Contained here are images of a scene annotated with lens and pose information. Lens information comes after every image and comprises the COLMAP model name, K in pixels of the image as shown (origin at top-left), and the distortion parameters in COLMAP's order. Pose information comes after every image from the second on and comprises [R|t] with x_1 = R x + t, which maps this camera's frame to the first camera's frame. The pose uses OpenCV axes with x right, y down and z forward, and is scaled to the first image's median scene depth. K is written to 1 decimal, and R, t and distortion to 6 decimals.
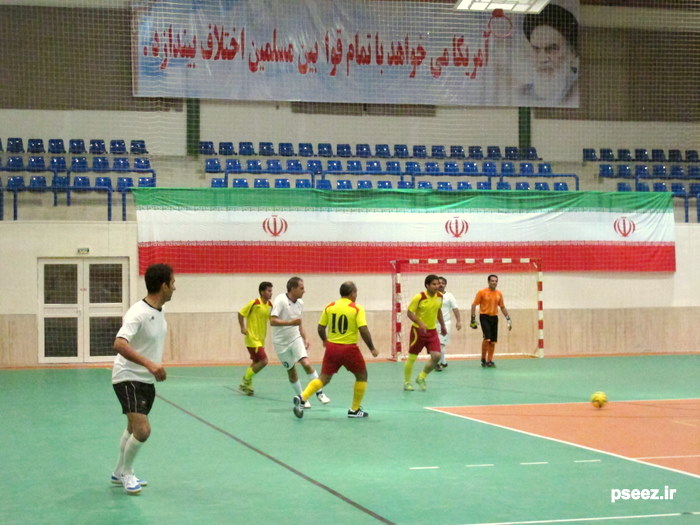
lens RADIAL K [[1458.1, 0, 350.0], [0, 1458.1, 262.5], [0, 0, 1]] dist [-0.025012, 0.000665]
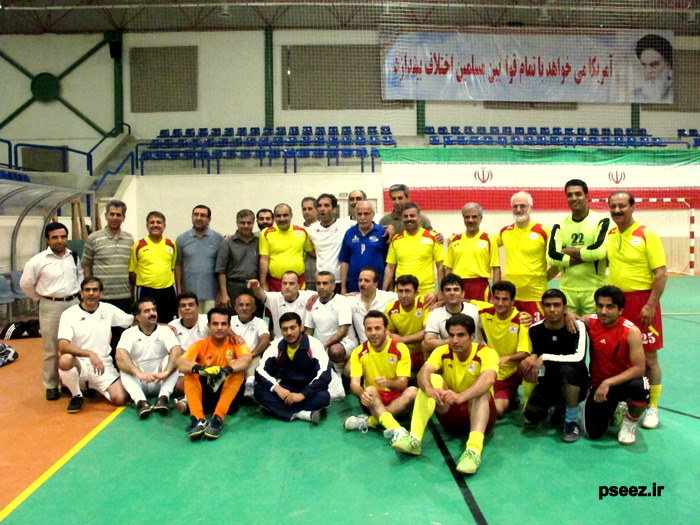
lens RADIAL K [[510.4, 0, 350.0], [0, 510.4, 262.5], [0, 0, 1]] dist [-0.083075, 0.007485]
pose [[0.973839, 0.011339, -0.226958, -0.056588], [0.010449, 0.995463, 0.094572, 0.008350], [0.227000, -0.094470, 0.969302, 0.443131]]
